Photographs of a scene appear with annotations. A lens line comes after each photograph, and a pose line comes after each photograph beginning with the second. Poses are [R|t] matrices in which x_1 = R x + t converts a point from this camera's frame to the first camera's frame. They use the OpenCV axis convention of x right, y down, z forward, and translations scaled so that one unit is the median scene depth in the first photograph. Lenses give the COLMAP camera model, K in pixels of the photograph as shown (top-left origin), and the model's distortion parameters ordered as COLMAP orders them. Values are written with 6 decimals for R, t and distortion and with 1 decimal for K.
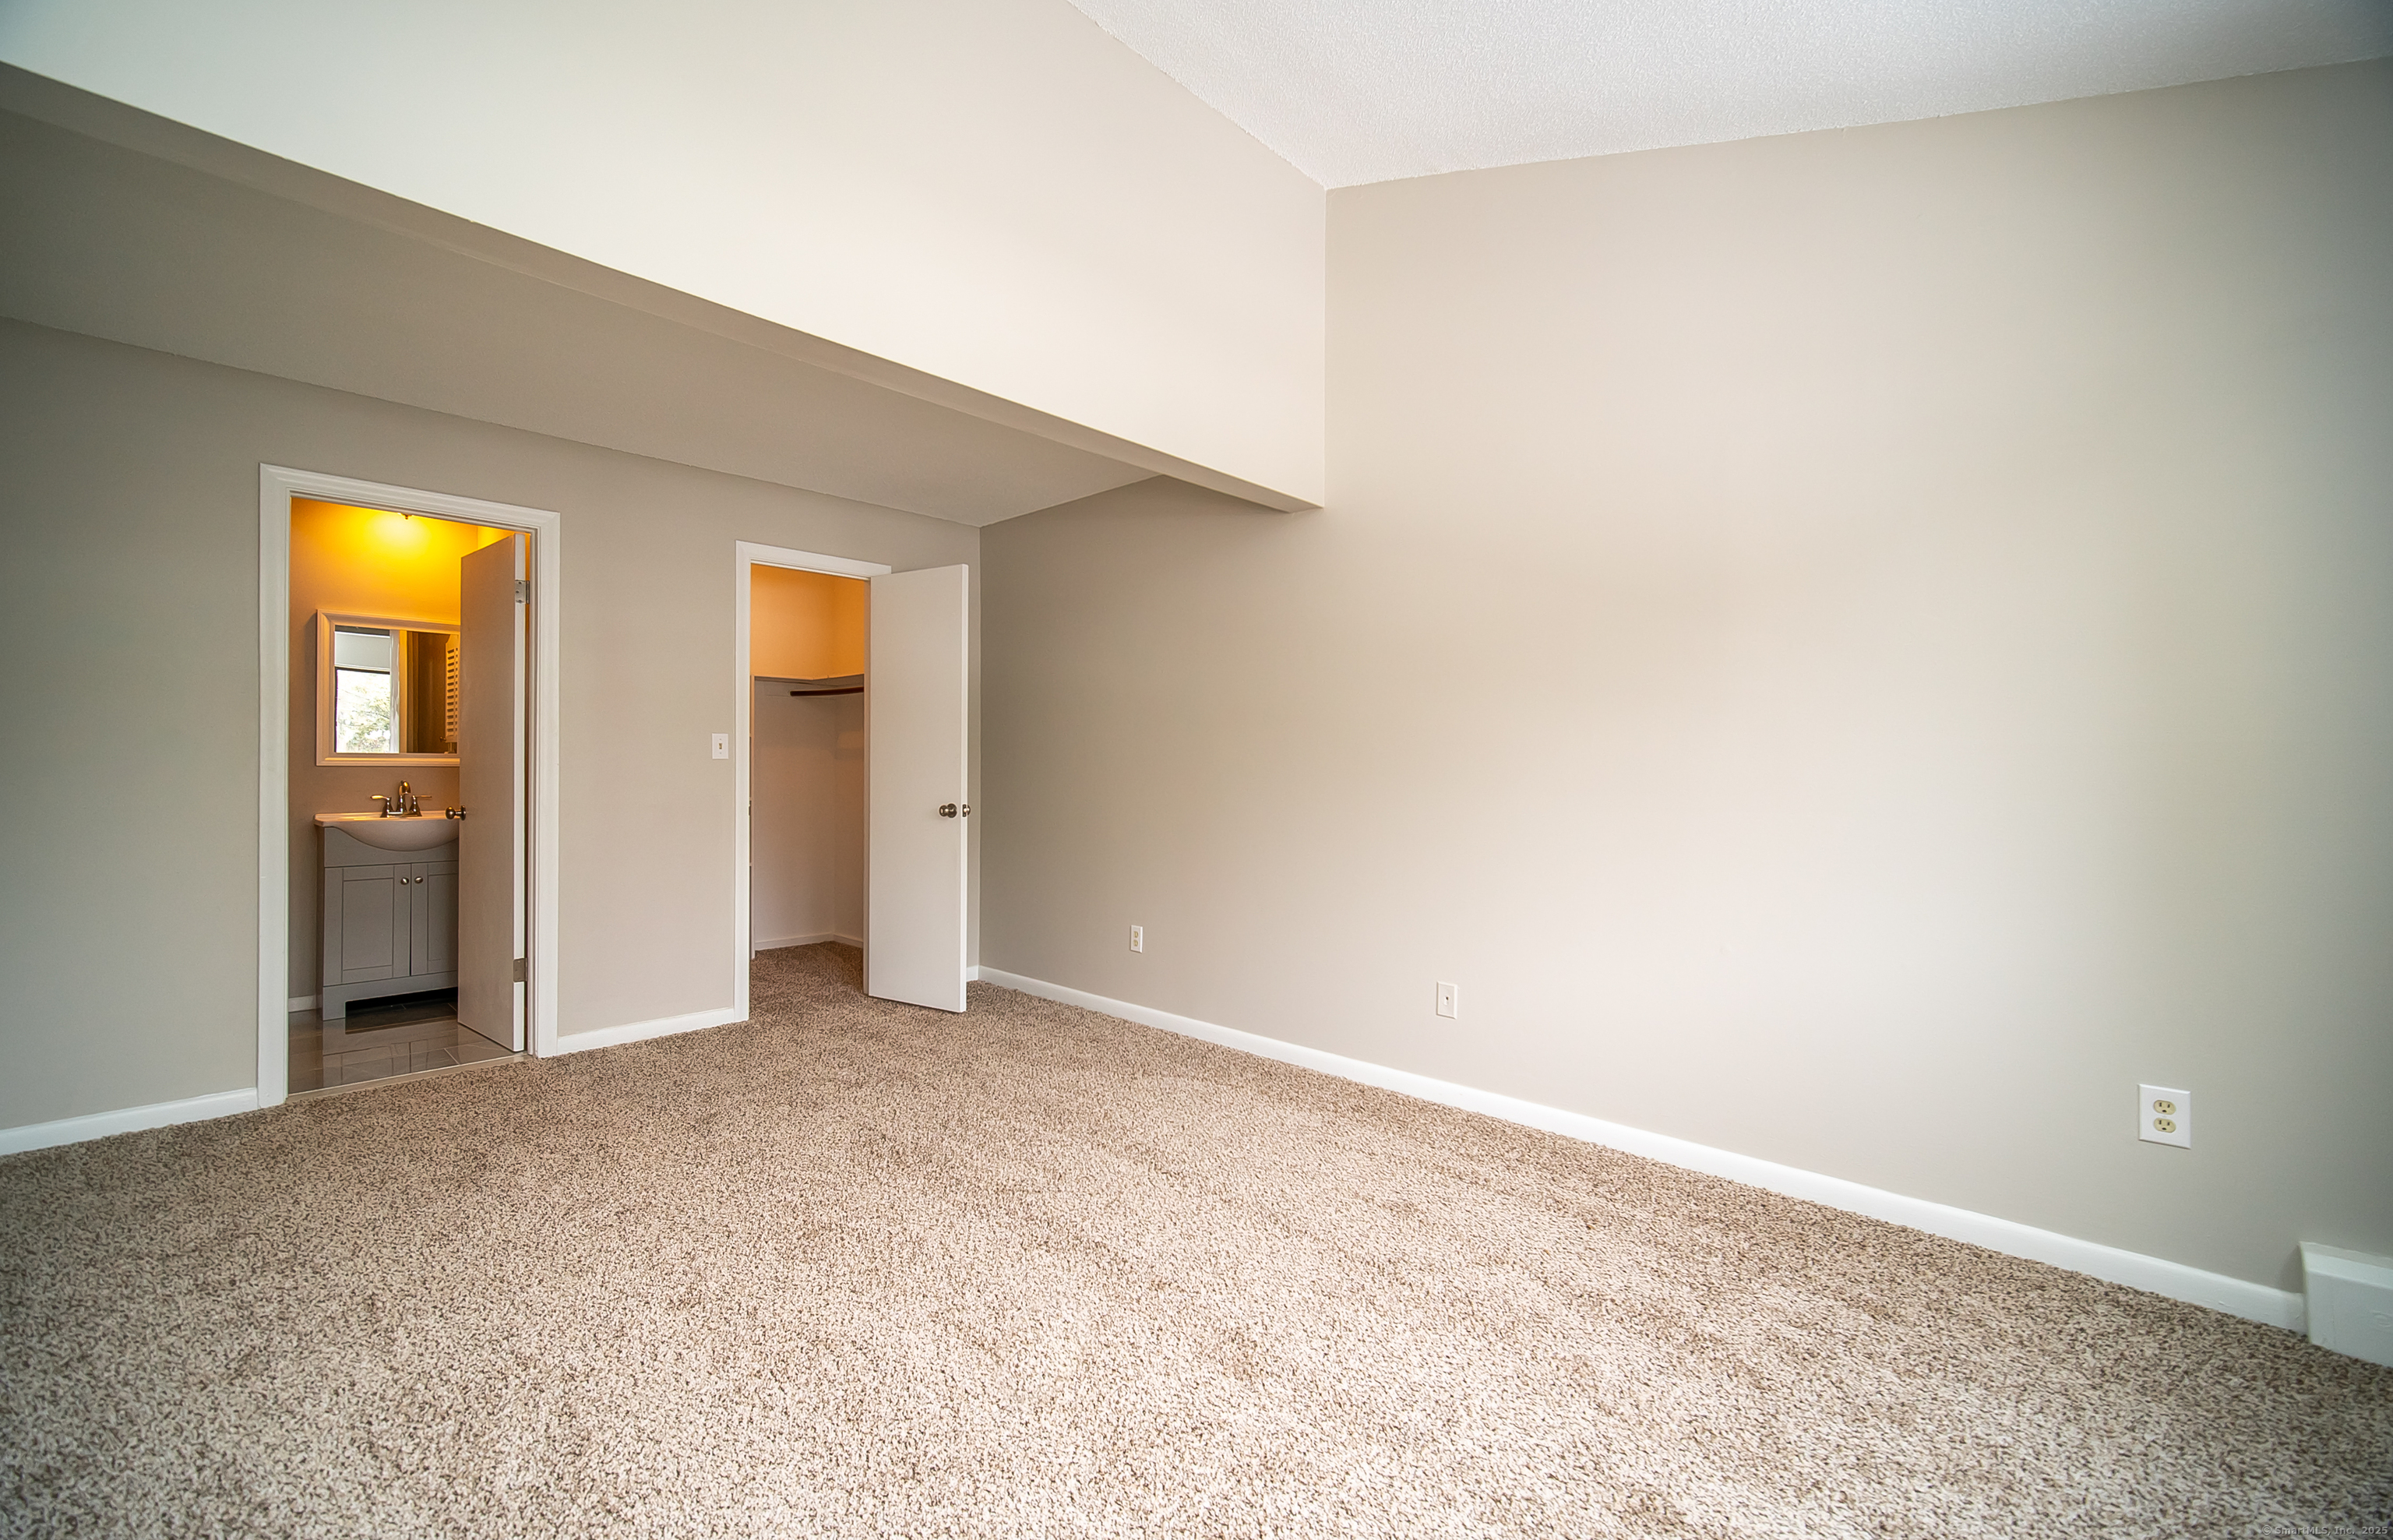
lens RADIAL K [[962.0, 0, 1179.0], [0, 962.0, 765.9], [0, 0, 1]] dist [-0.002591, -0.000727]
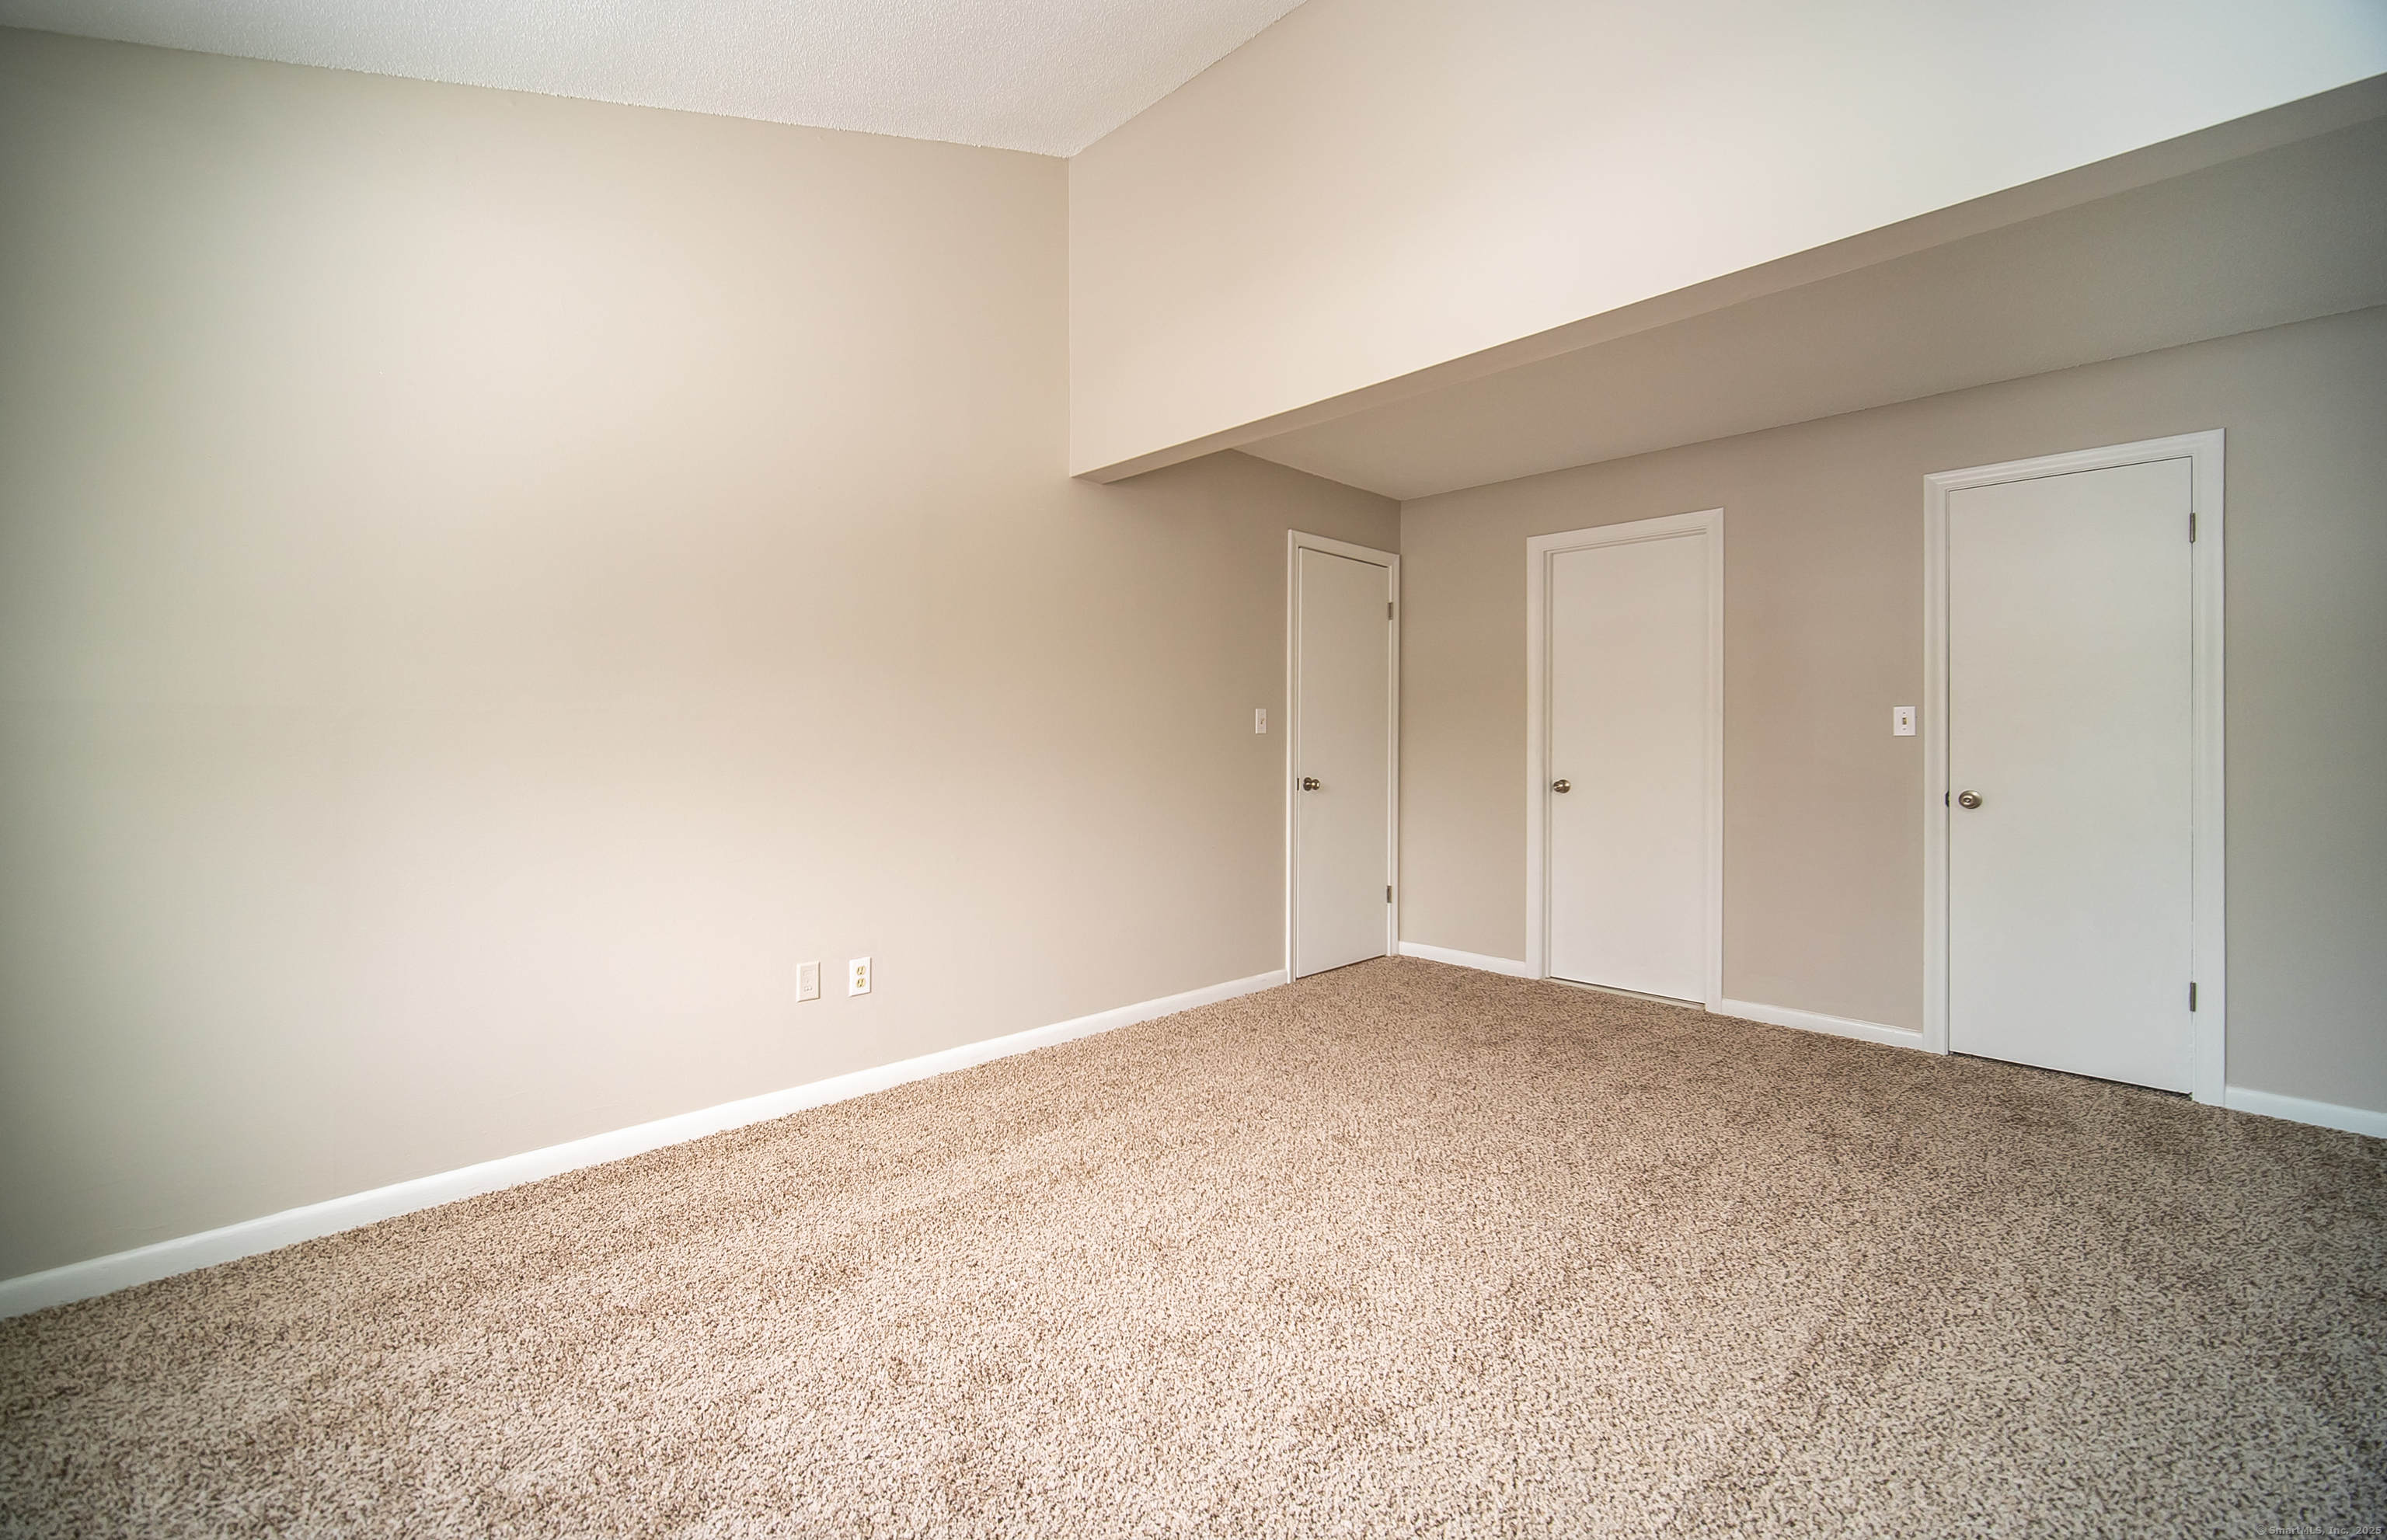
lens RADIAL K [[978.4, 0, 1181.0], [0, 978.4, 749.8], [0, 0, 1]] dist [-0.011735, -0.000105]
pose [[-0.032686, 0.008215, -0.999432, 0.723455], [-0.000574, 0.999966, 0.008238, -0.003256], [0.999466, 0.000843, -0.032680, 0.679102]]
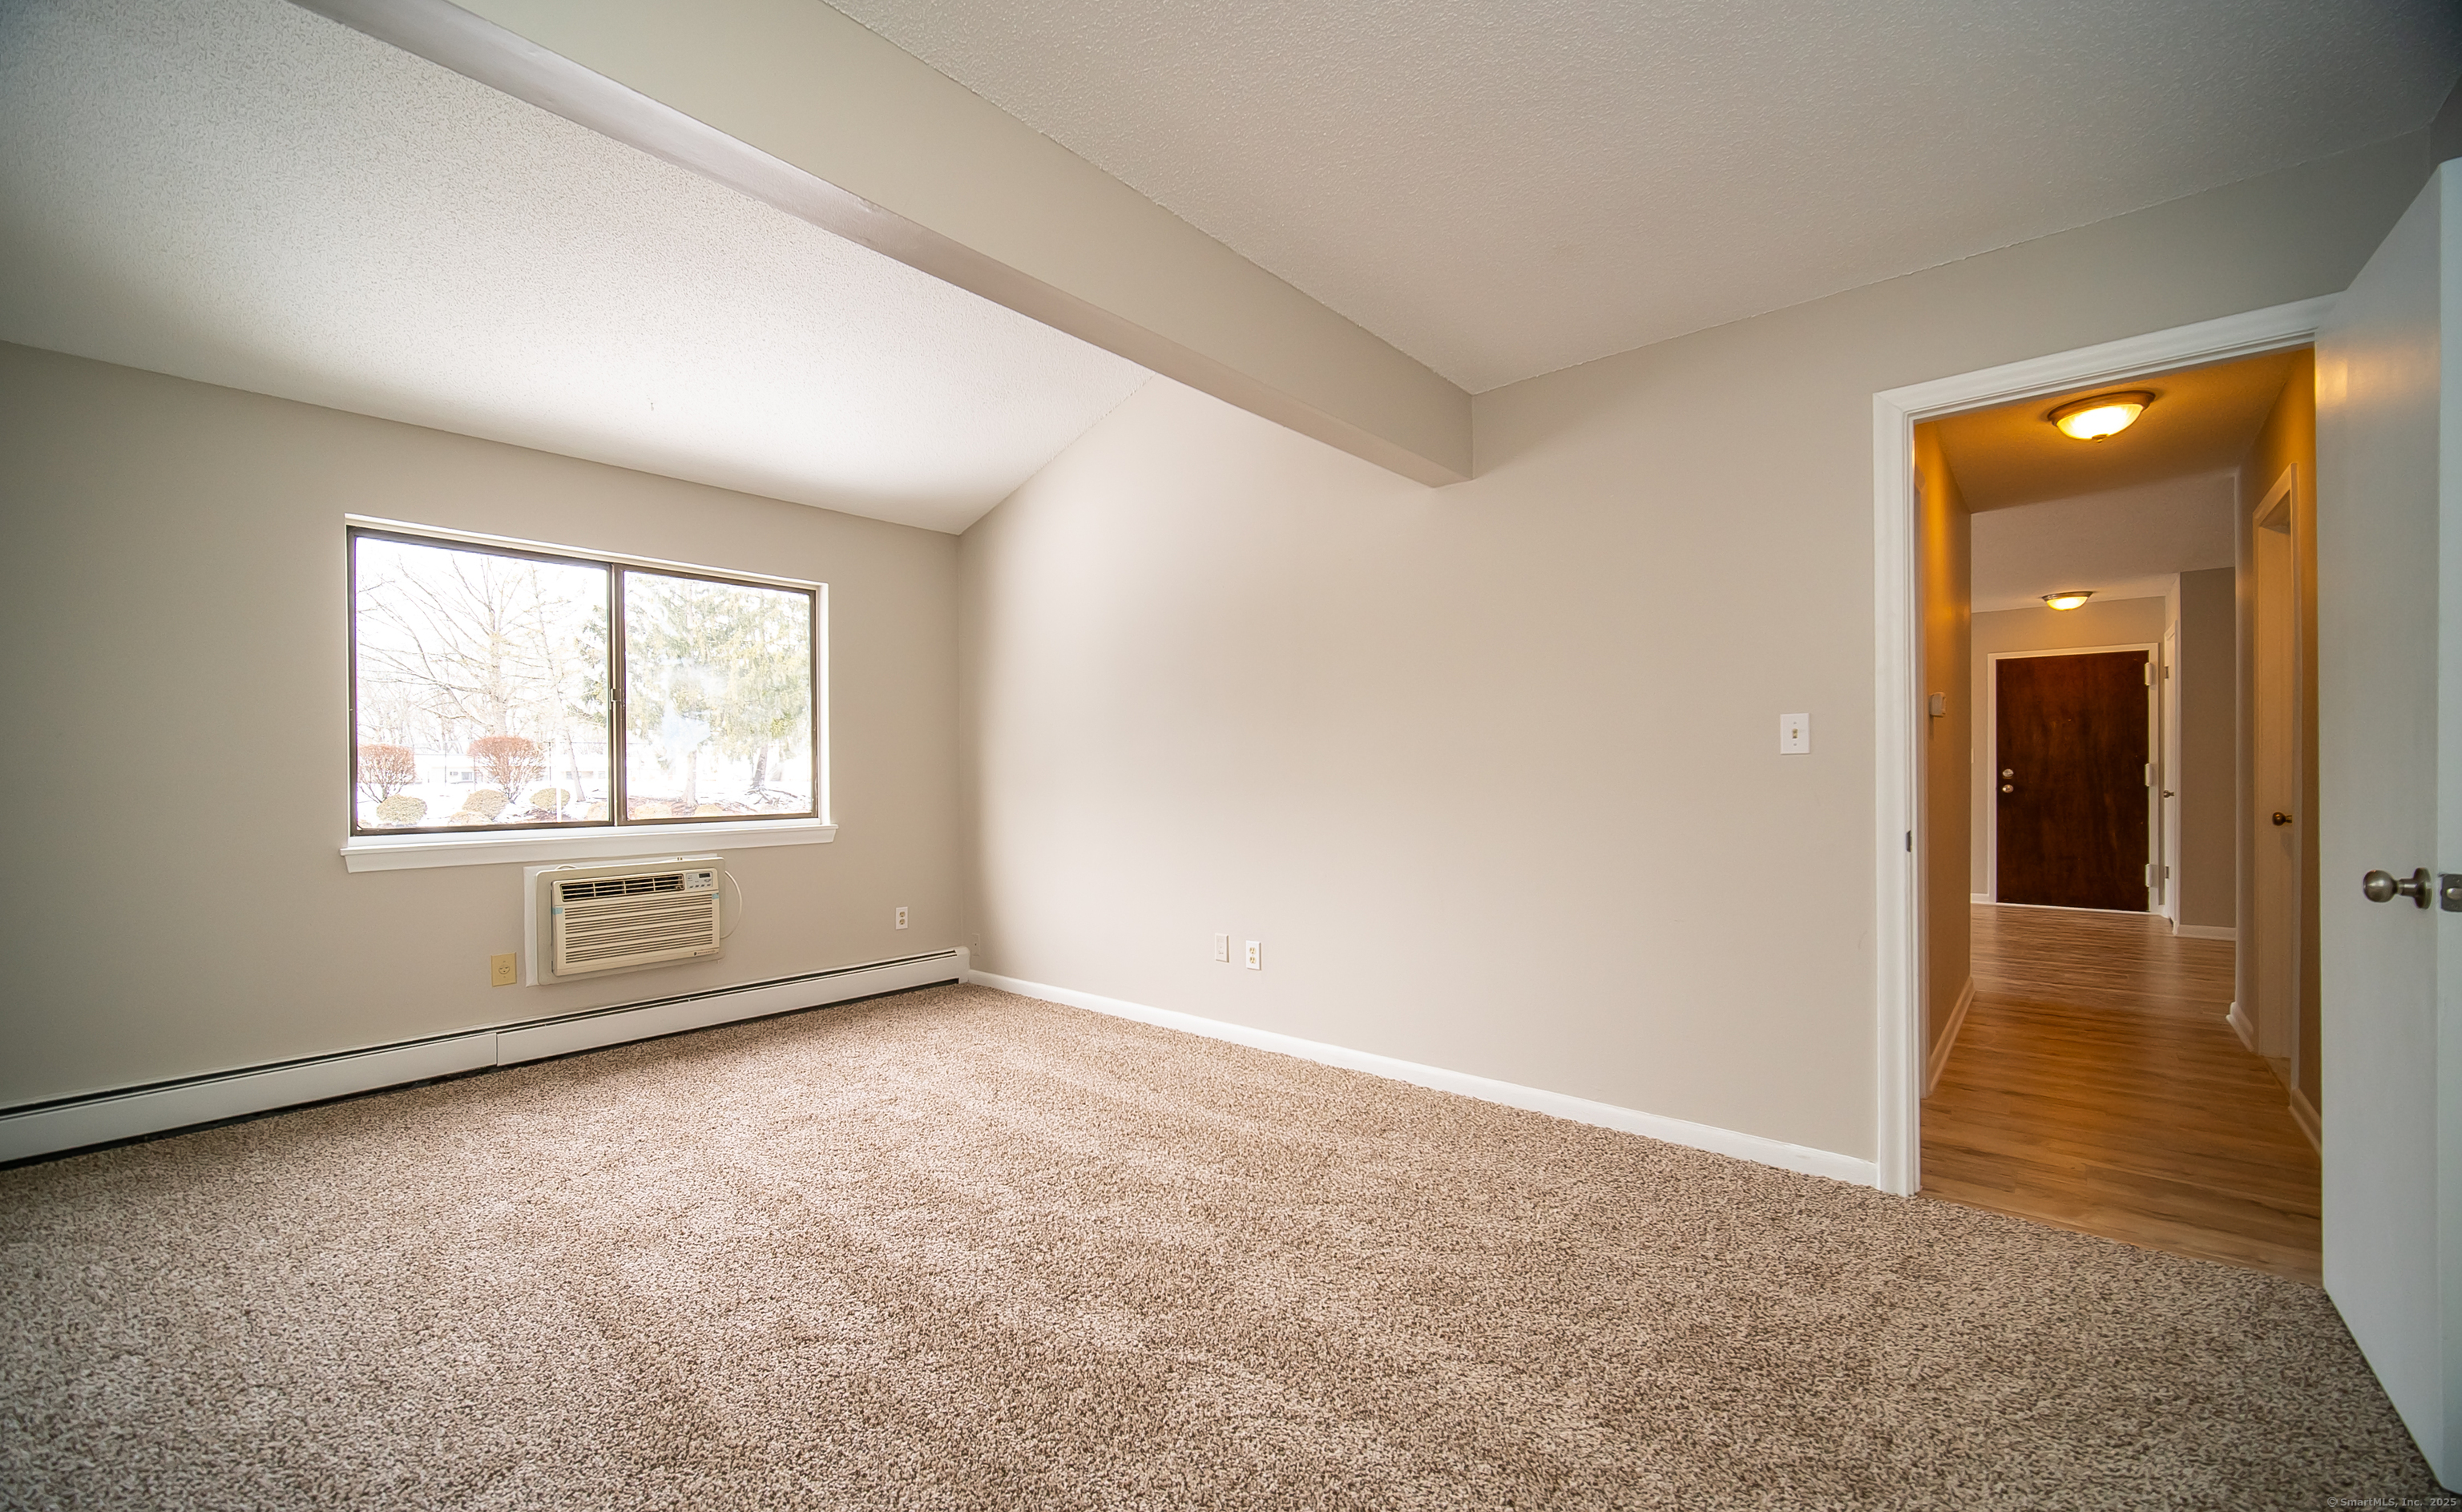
lens RADIAL K [[977.4, 0, 1208.8], [0, 977.4, 768.9], [0, 0, 1]] dist [-0.002837, -0.000488]
pose [[-0.998656, 0.004807, -0.051598, -0.380912], [0.005308, 0.999940, -0.009576, 0.005713], [0.051549, -0.009837, -0.998622, 1.866931]]
